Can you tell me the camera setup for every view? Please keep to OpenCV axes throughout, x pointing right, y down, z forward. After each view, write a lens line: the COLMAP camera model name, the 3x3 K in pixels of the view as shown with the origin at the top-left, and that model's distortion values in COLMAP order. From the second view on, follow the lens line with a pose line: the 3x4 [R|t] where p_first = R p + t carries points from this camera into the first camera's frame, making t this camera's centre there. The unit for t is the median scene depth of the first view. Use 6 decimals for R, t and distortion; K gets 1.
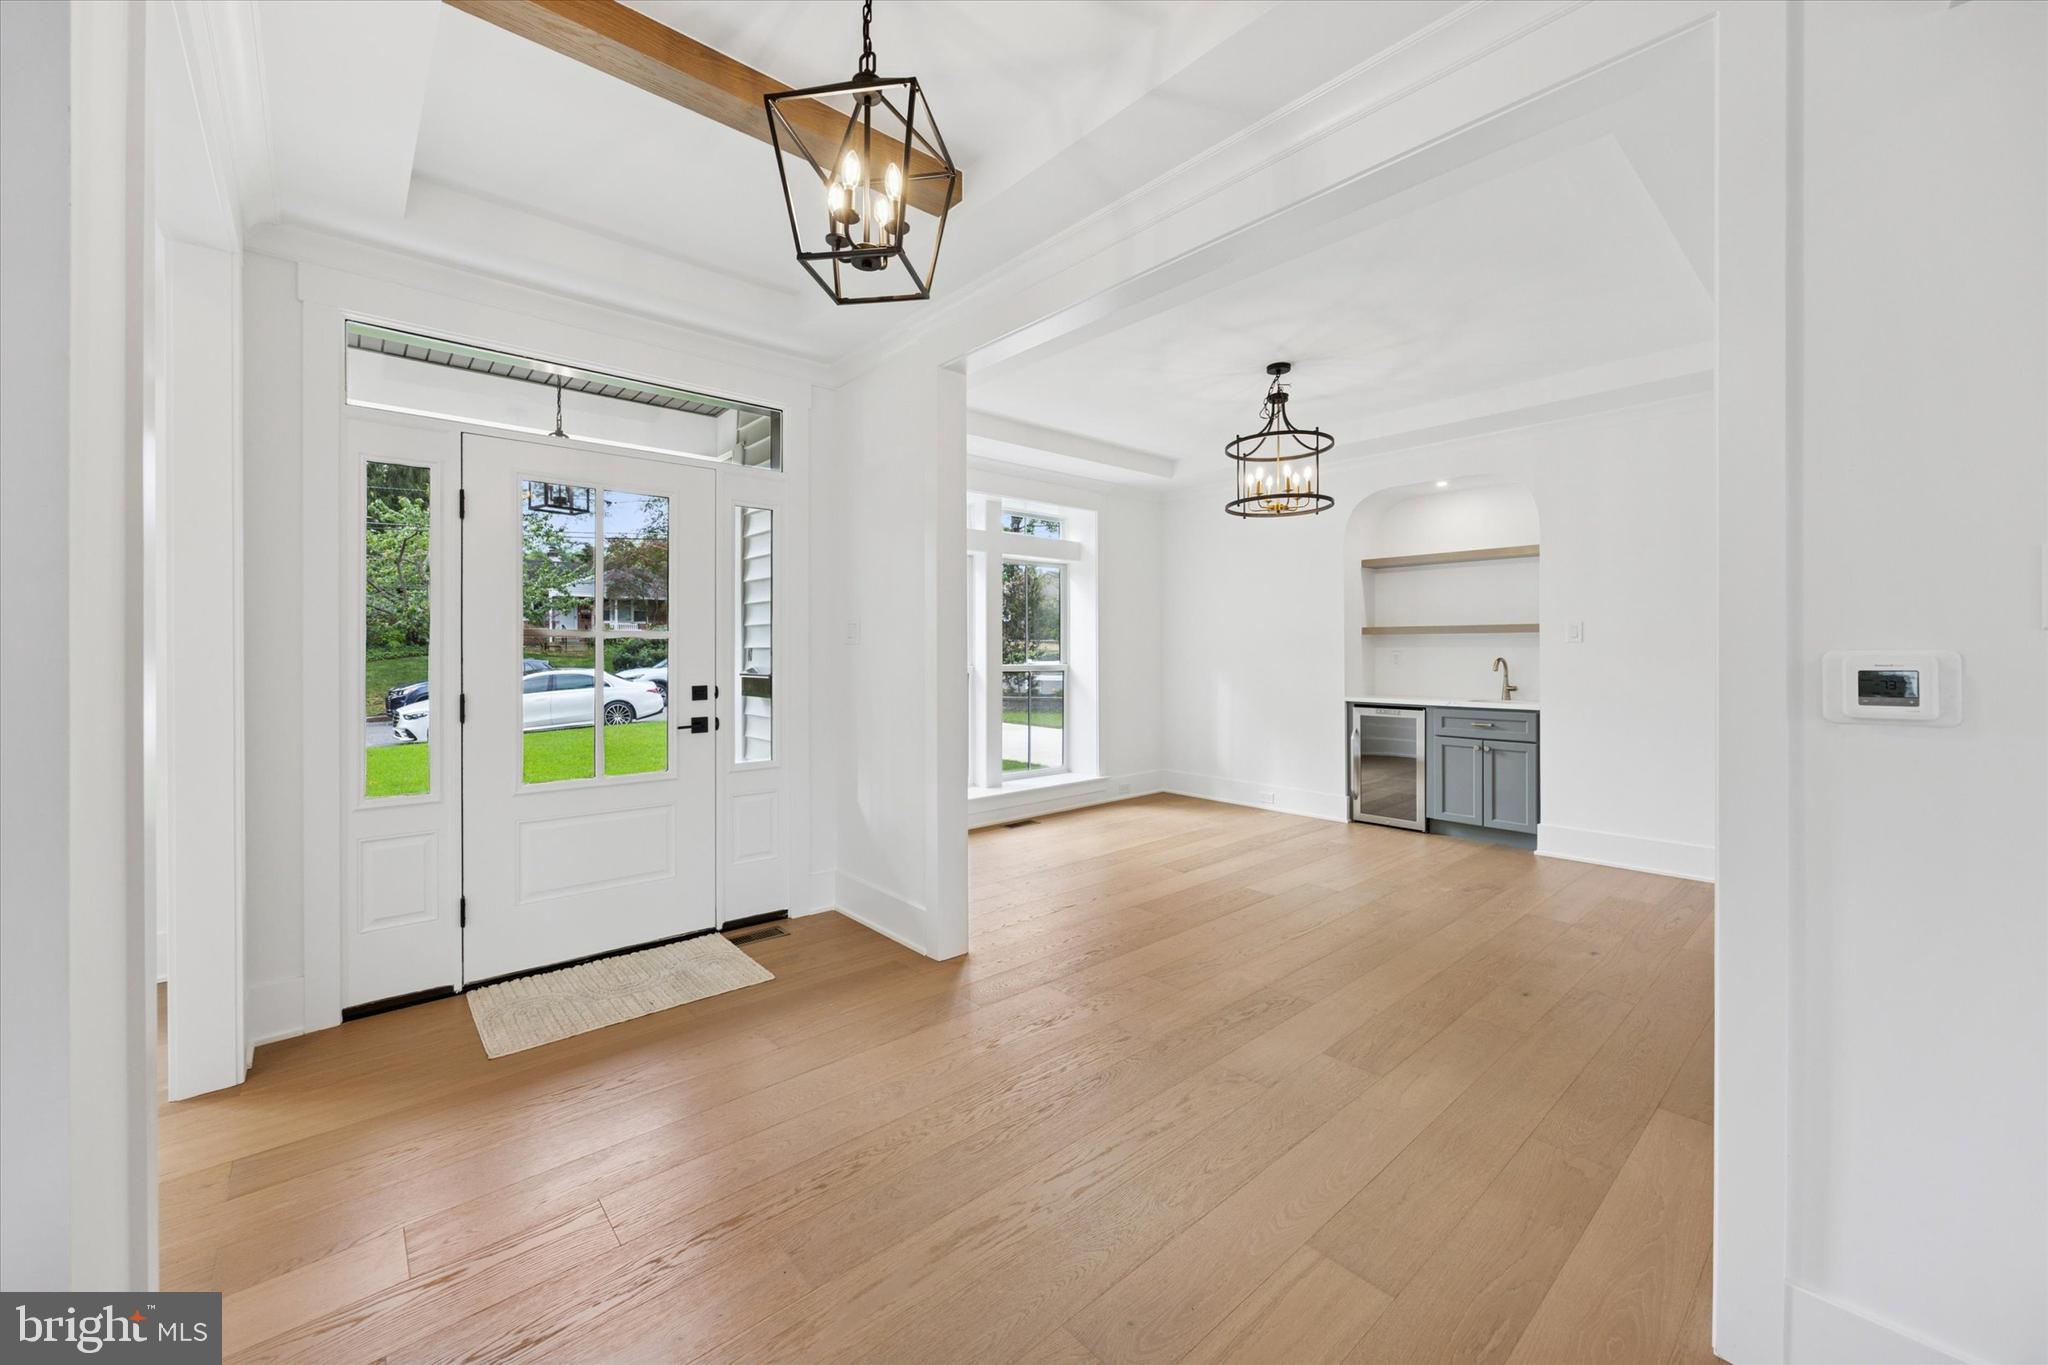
lens RADIAL K [[801.9, 0, 1015.4], [0, 801.9, 655.6], [0, 0, 1]] dist [0.001276, 0.000159]
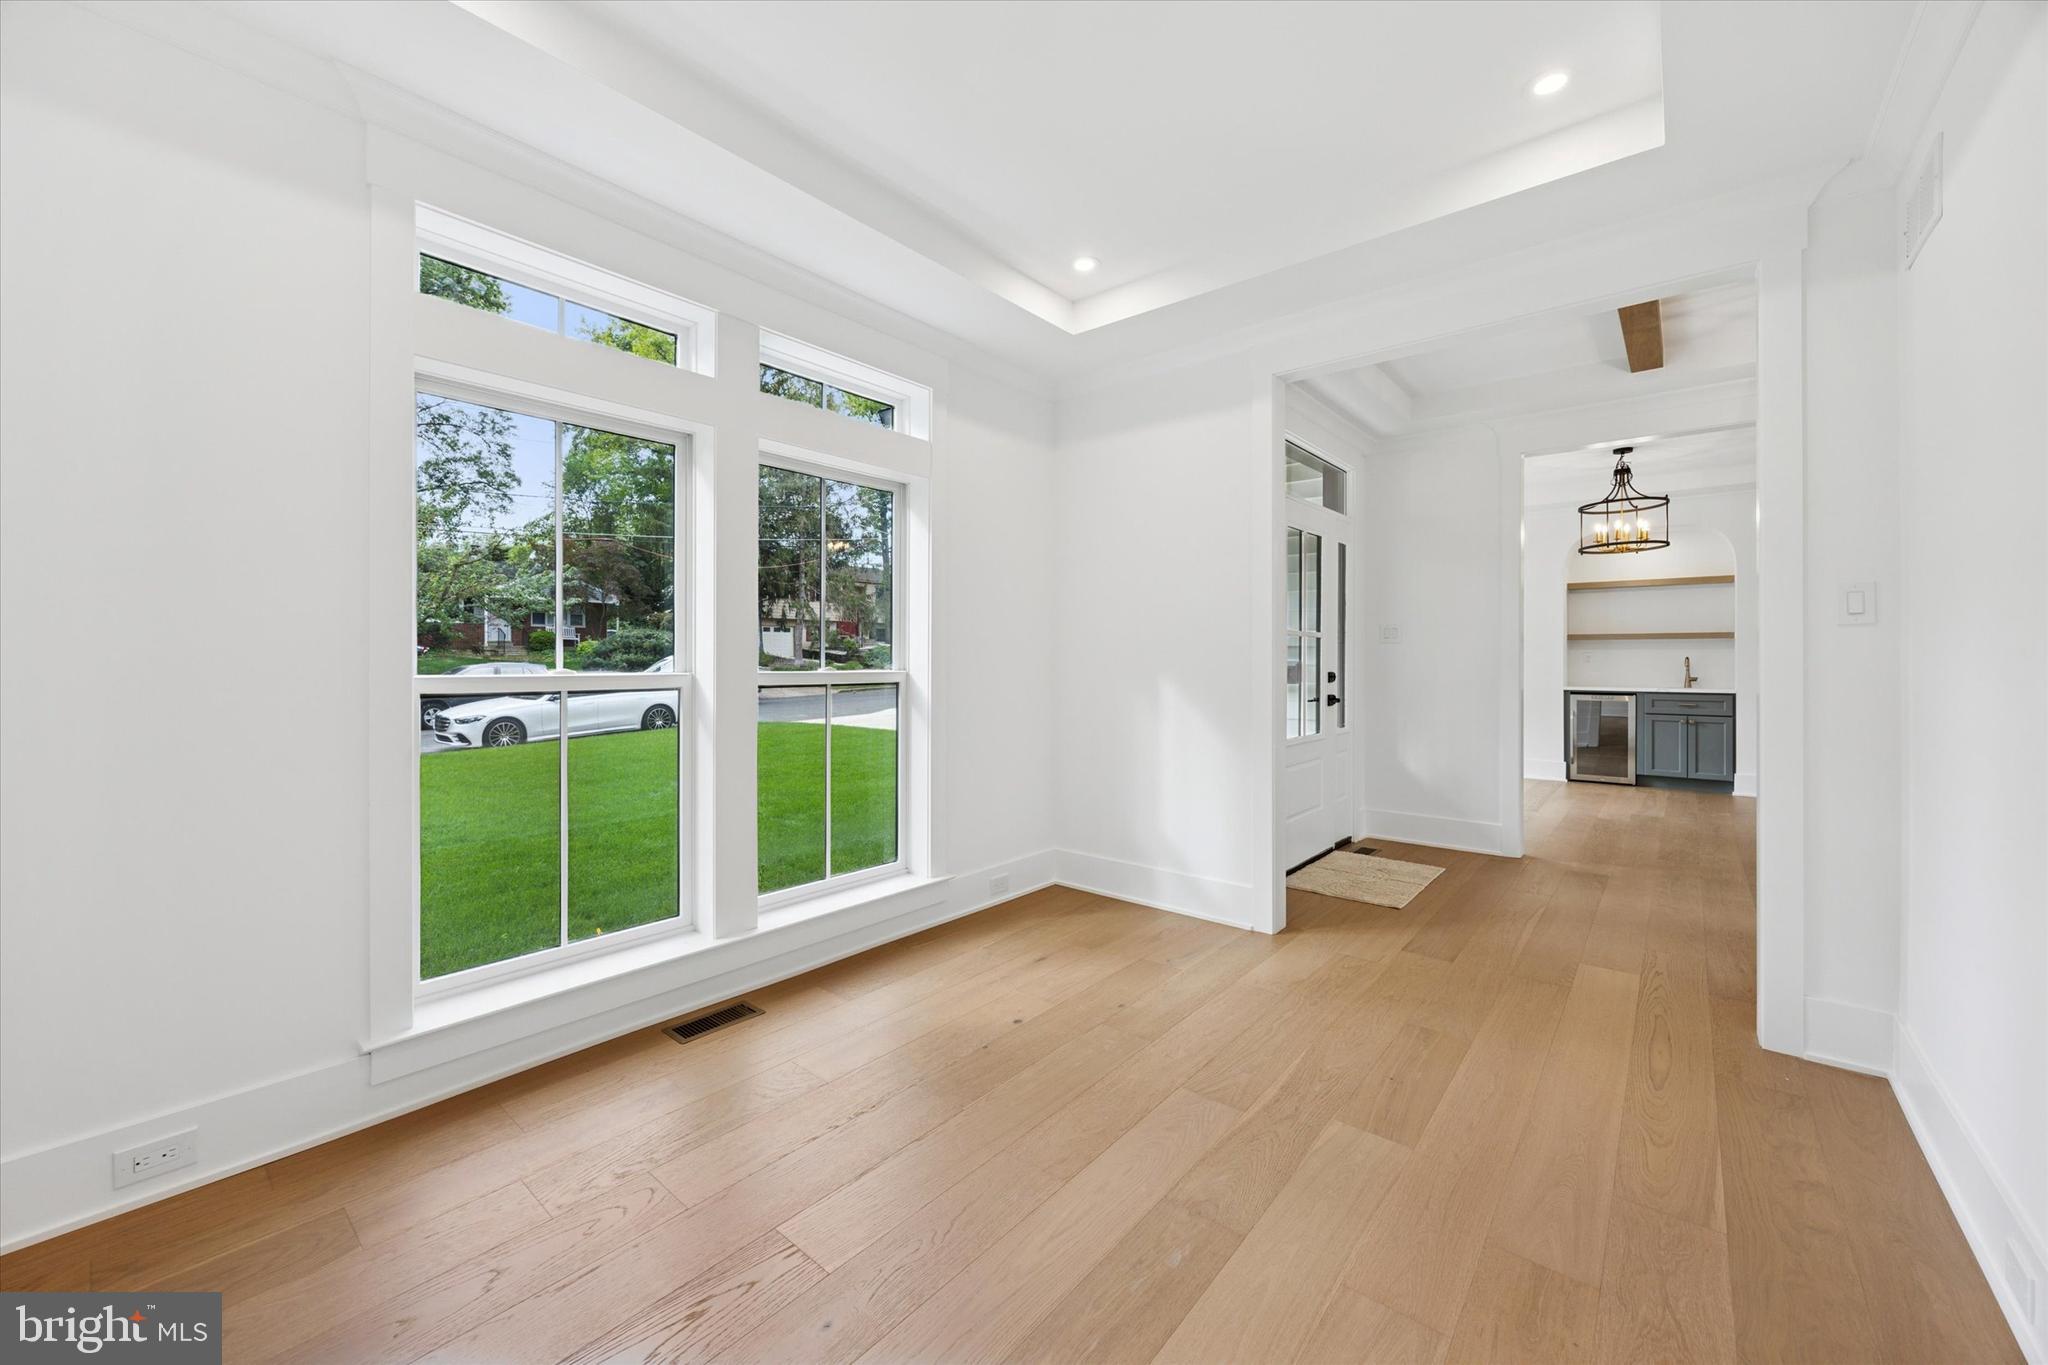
lens RADIAL K [[801.9, 0, 1015.4], [0, 801.9, 655.6], [0, 0, 1]] dist [0.001276, 0.000159]
pose [[0.987482, 0.005435, 0.157637, -0.734907], [-0.003533, 0.999918, -0.012339, 0.020977], [-0.157691, 0.011627, 0.987420, -0.177133]]
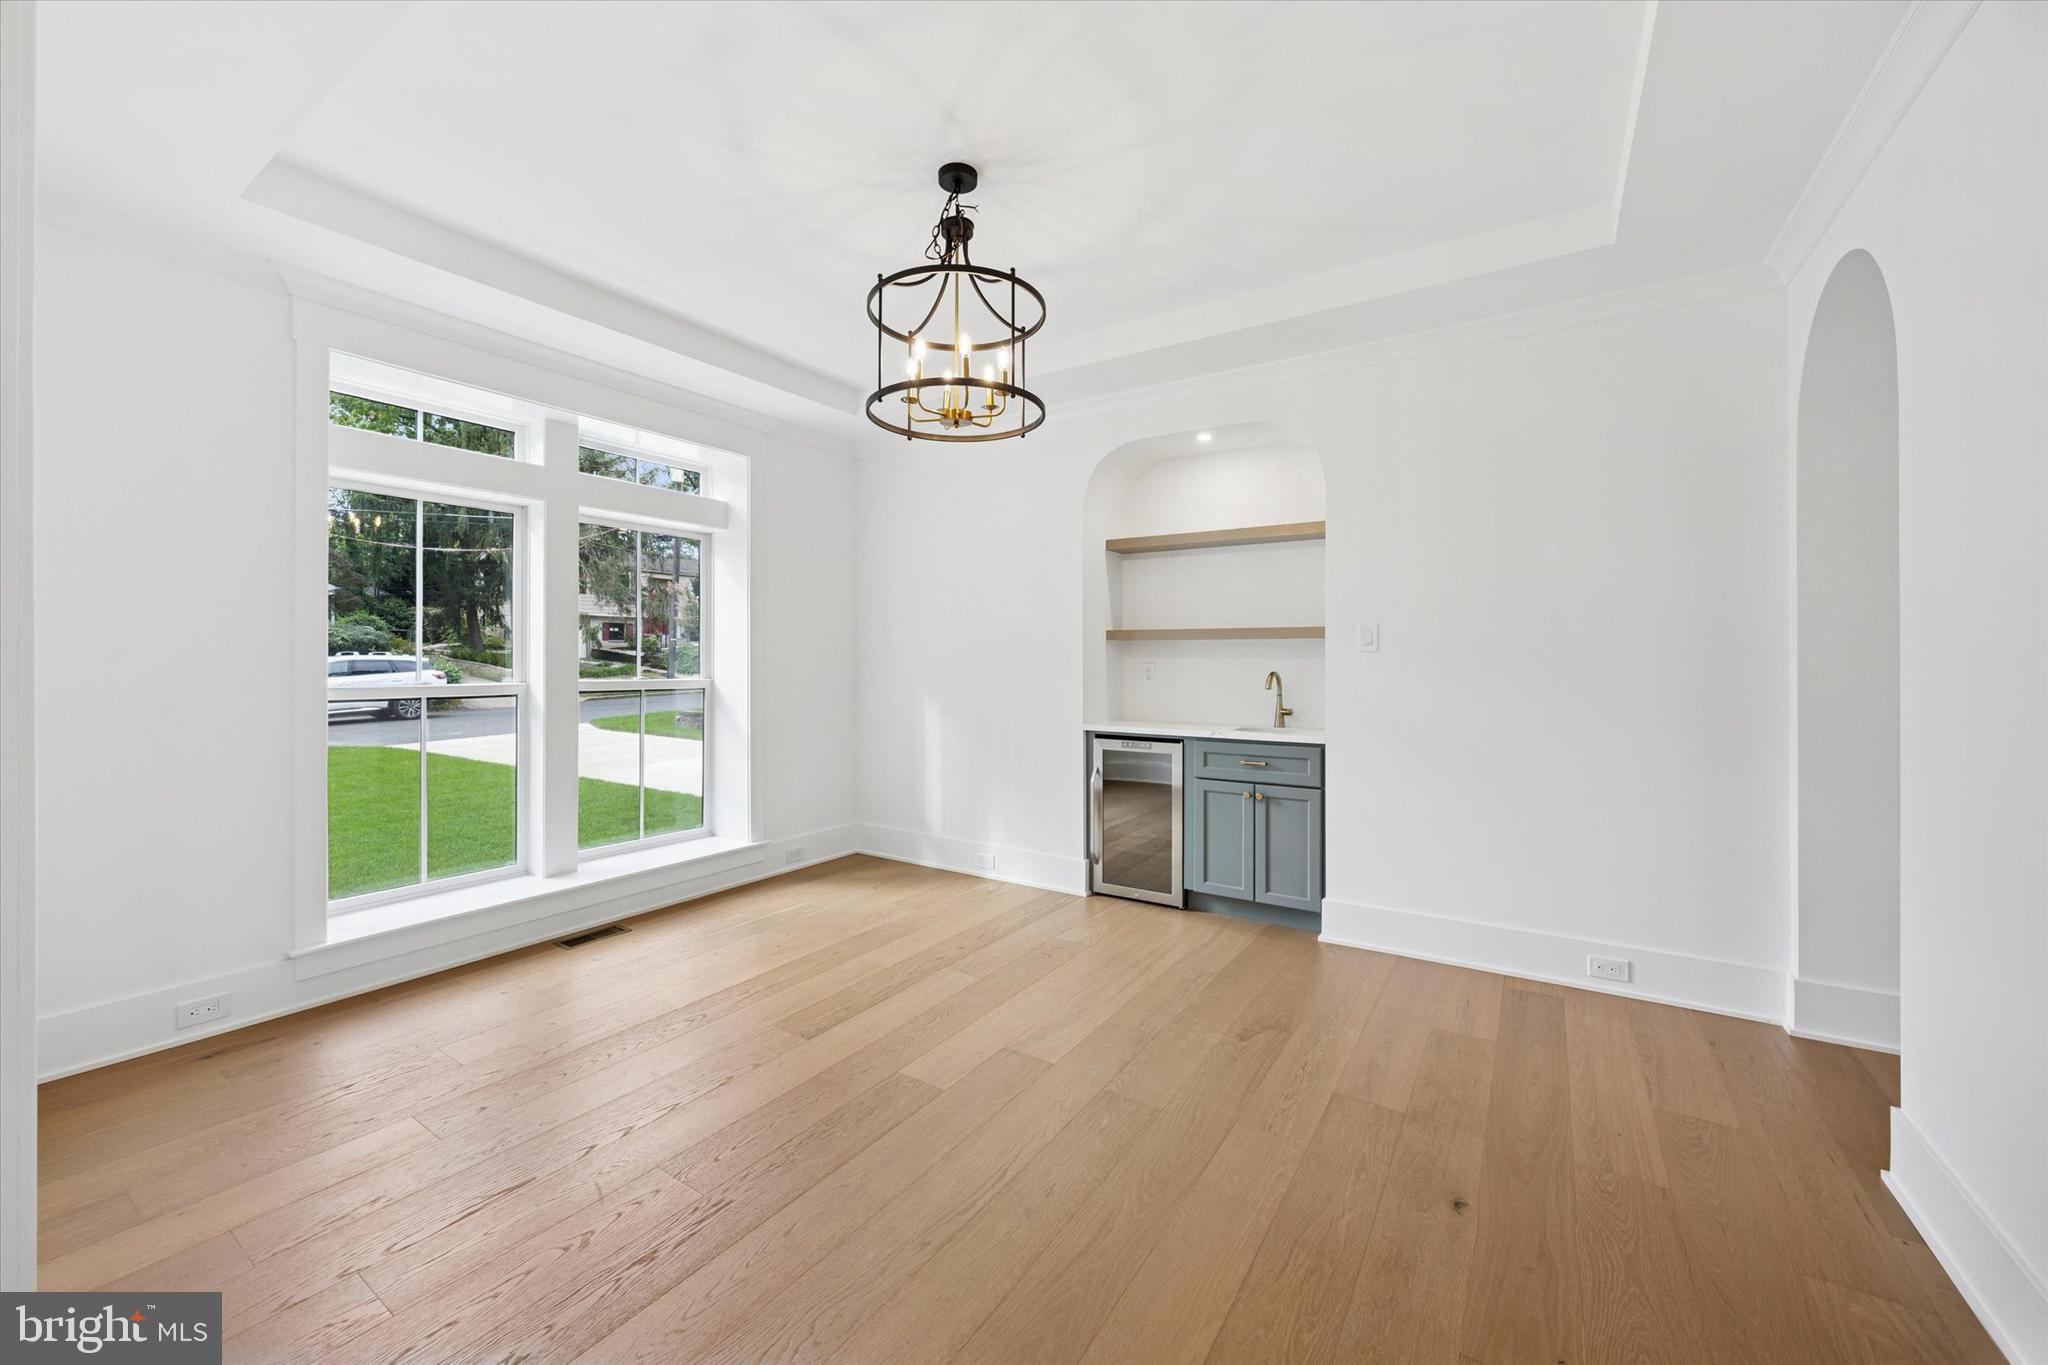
lens RADIAL K [[801.9, 0, 1015.4], [0, 801.9, 655.6], [0, 0, 1]] dist [0.001276, 0.000159]
pose [[0.963973, 0.007313, 0.265899, 0.164694], [-0.004215, 0.999916, -0.012220, -0.002211], [-0.265966, 0.010659, 0.963923, 0.327207]]
